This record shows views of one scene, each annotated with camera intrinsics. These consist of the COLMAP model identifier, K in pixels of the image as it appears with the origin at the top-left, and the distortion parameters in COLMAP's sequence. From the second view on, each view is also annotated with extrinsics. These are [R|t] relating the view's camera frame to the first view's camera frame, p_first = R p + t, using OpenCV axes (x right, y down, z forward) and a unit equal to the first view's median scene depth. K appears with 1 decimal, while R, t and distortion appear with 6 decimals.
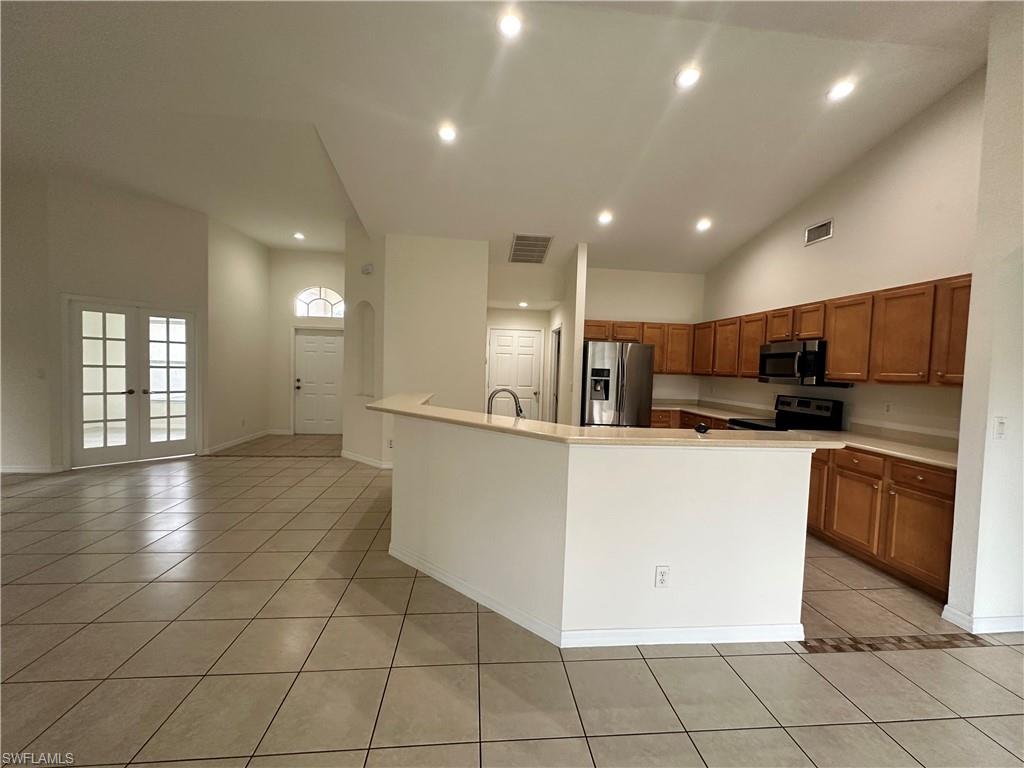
lens RADIAL K [[411.2, 0, 511.8], [0, 411.2, 382.4], [0, 0, 1]] dist [0.001092, 0.000027]
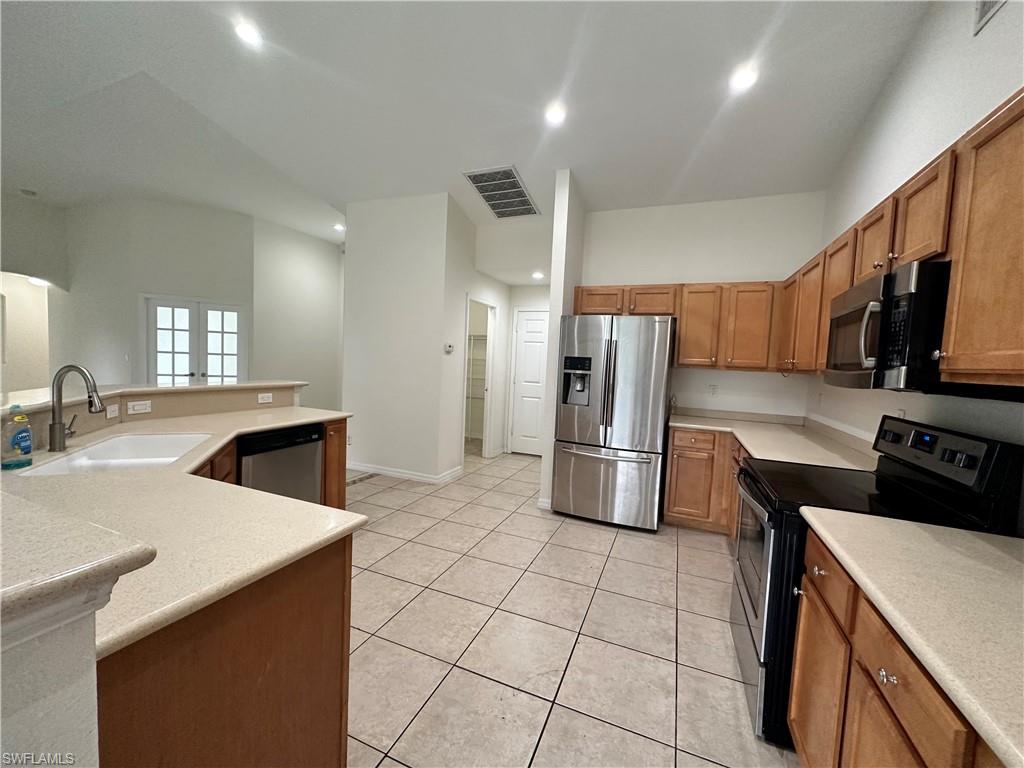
lens RADIAL K [[409.9, 0, 510.7], [0, 409.9, 386.5], [0, 0, 1]] dist [-0.000388, -0.000030]
pose [[0.883776, 0.038633, -0.466313, 0.465970], [-0.035631, 0.999249, 0.015256, 0.007472], [0.466552, 0.003132, 0.884488, 0.411610]]
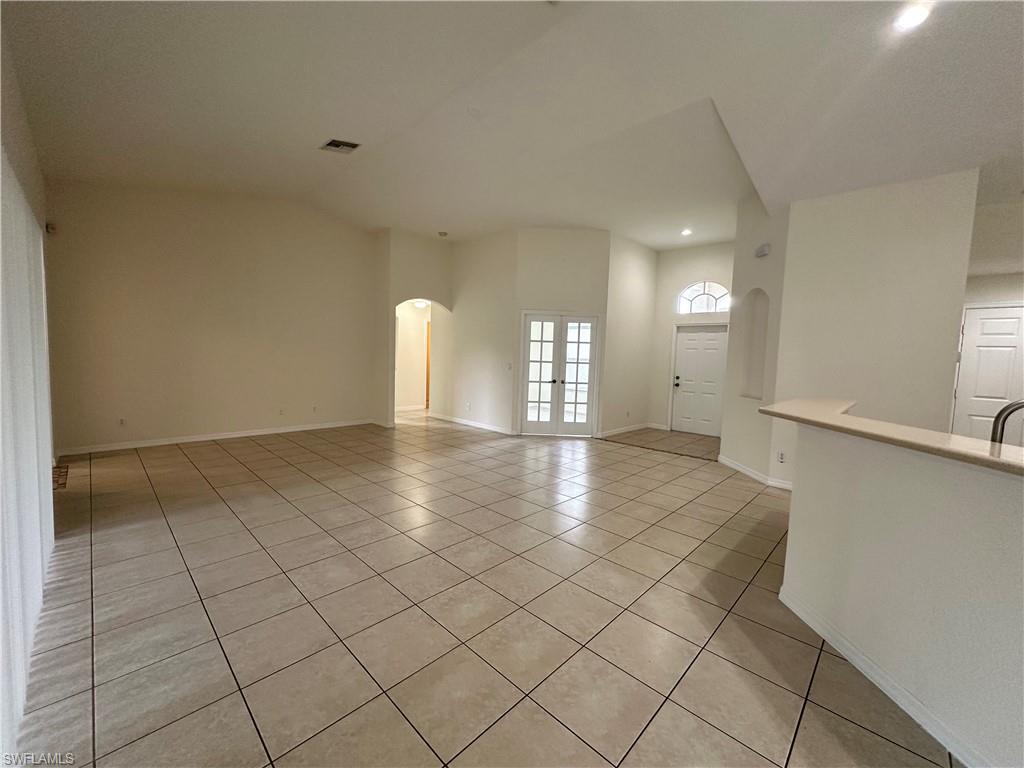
lens RADIAL K [[411.2, 0, 511.8], [0, 411.2, 382.4], [0, 0, 1]] dist [0.001092, 0.000027]
pose [[0.652421, 0.044636, -0.756541, -0.032064], [-0.044423, 0.998800, 0.020621, 0.005650], [0.756554, 0.020154, 0.653620, 0.051858]]
